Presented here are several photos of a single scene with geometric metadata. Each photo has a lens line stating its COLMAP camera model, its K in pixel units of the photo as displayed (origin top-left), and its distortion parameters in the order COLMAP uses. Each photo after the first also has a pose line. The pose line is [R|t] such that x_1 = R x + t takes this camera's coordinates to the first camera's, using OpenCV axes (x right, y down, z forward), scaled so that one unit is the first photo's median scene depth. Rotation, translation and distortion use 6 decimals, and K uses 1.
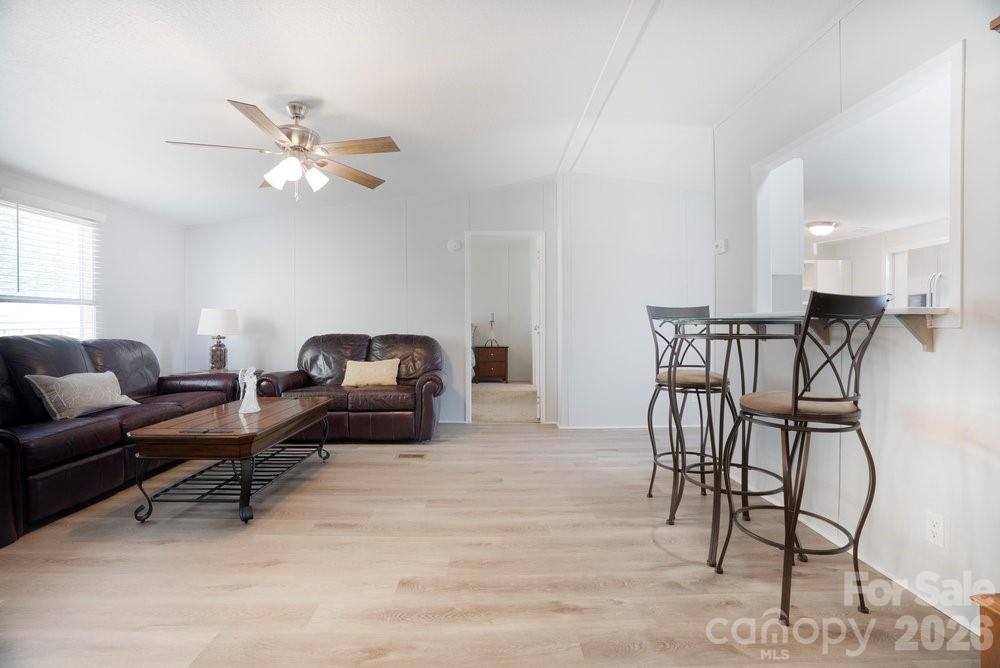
lens RADIAL K [[461.2, 0, 497.3], [0, 461.2, 328.1], [0, 0, 1]] dist [-0.066937, 0.027512]
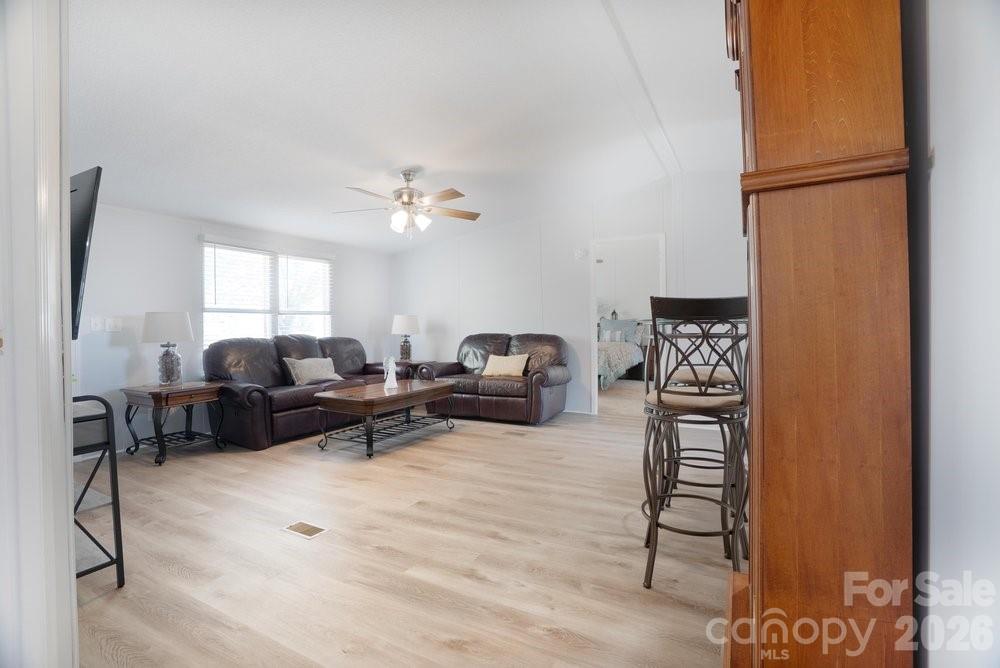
lens RADIAL K [[461.2, 0, 497.3], [0, 461.2, 328.1], [0, 0, 1]] dist [-0.066937, 0.027512]
pose [[0.869649, -0.006702, -0.493625, 0.441581], [0.008247, 0.999966, 0.000953, -0.003504], [0.493602, -0.004900, 0.869674, -0.100078]]
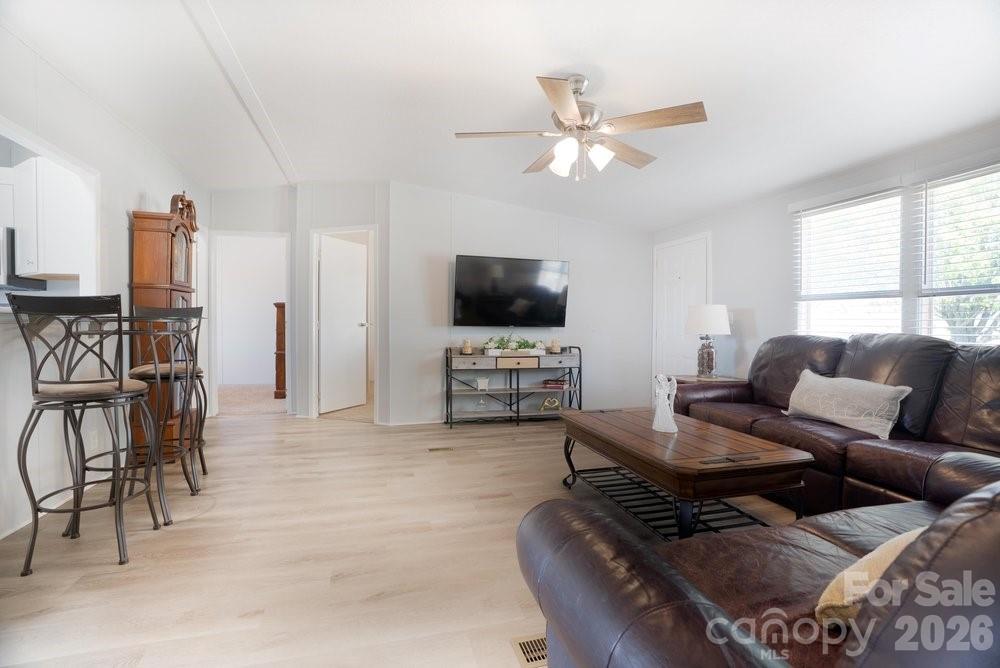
lens RADIAL K [[461.2, 0, 497.3], [0, 461.2, 328.1], [0, 0, 1]] dist [-0.066937, 0.027512]
pose [[-0.967462, 0.002131, -0.253006, -0.051650], [-0.002288, 0.999850, 0.017169, -0.009396], [0.253004, 0.017190, -0.967312, 1.604859]]
